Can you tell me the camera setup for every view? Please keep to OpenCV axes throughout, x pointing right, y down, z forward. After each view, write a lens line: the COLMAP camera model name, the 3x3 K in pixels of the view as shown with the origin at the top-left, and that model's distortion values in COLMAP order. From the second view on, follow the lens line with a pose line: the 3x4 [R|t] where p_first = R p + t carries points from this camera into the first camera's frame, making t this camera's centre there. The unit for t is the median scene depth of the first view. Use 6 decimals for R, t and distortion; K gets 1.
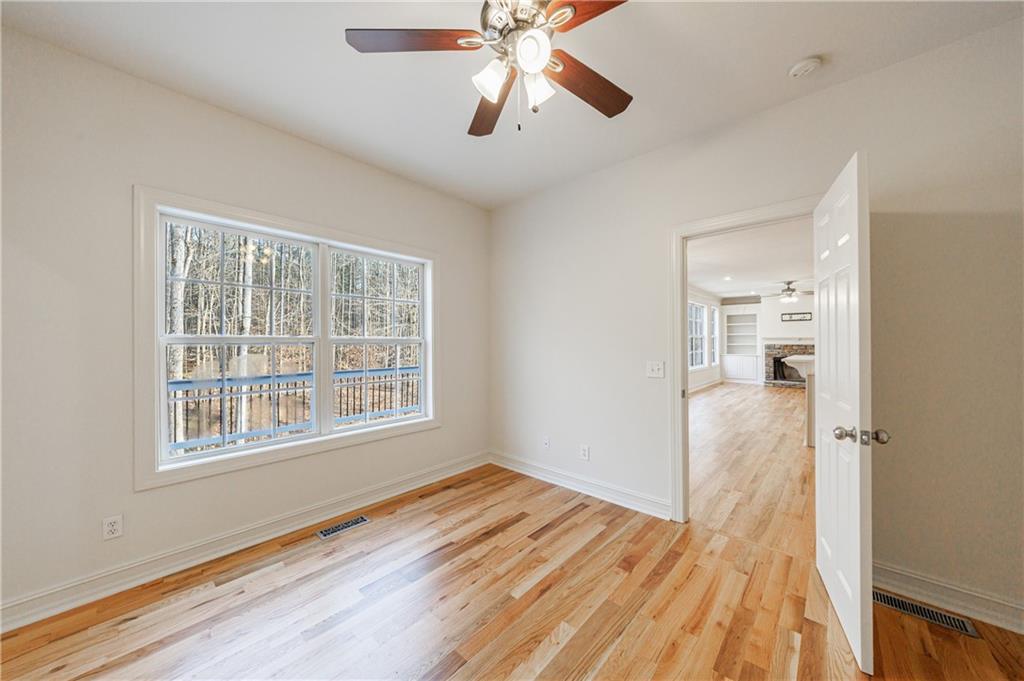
lens RADIAL K [[359.0, 0, 506.8], [0, 359.0, 341.4], [0, 0, 1]] dist [0.000262, -0.000046]
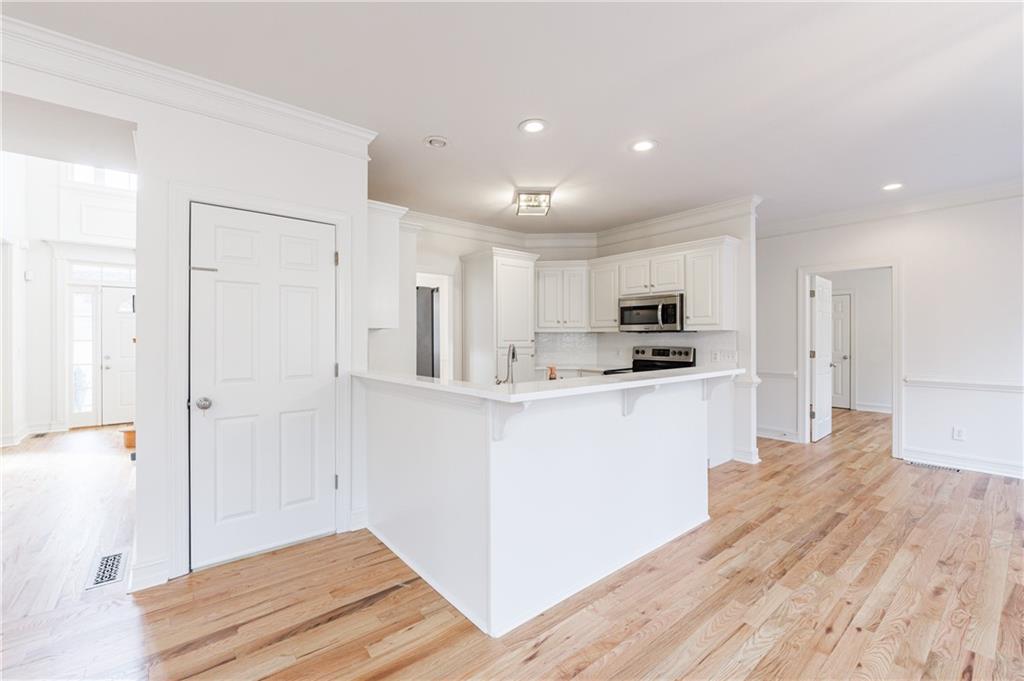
lens RADIAL K [[419.7, 0, 512.0], [0, 419.7, 340.5], [0, 0, 1]] dist [-0.001363, 0.000073]
pose [[-0.988965, 0.002297, 0.148135, 0.440148], [0.002555, 0.999996, 0.001552, 0.004231], [-0.148130, 0.001914, -0.988966, 0.720176]]
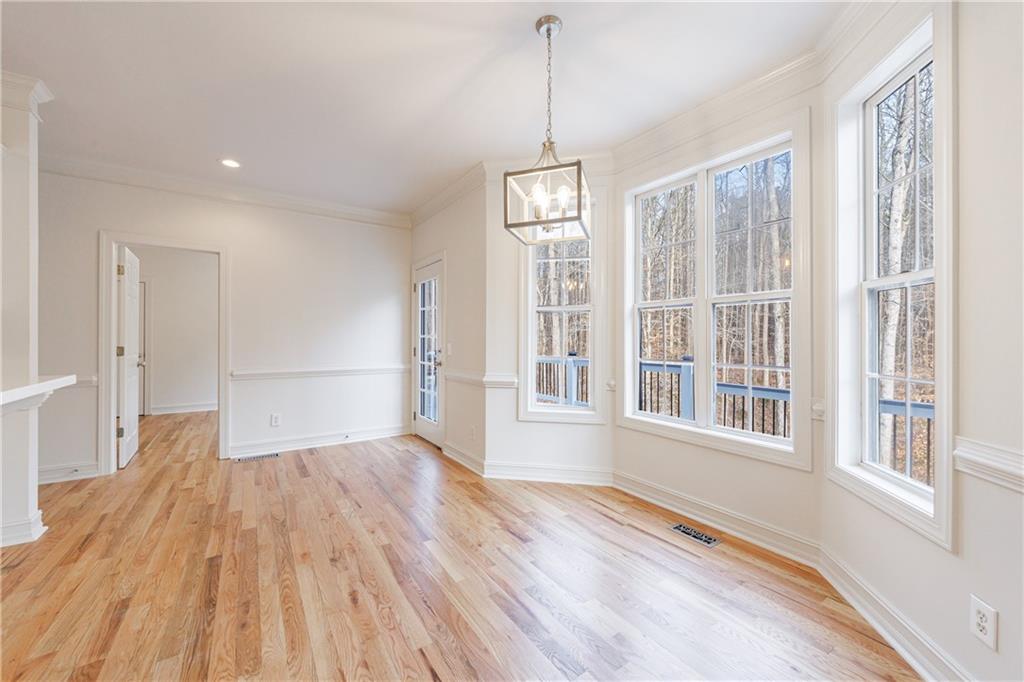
lens RADIAL K [[415.9, 0, 508.8], [0, 415.9, 335.6], [0, 0, 1]] dist [-0.001860, 0.002734]
pose [[-0.259007, -0.004058, -0.965867, 0.428231], [0.001703, 0.999988, -0.004658, 0.010649], [0.965874, -0.002852, -0.258997, 0.606967]]
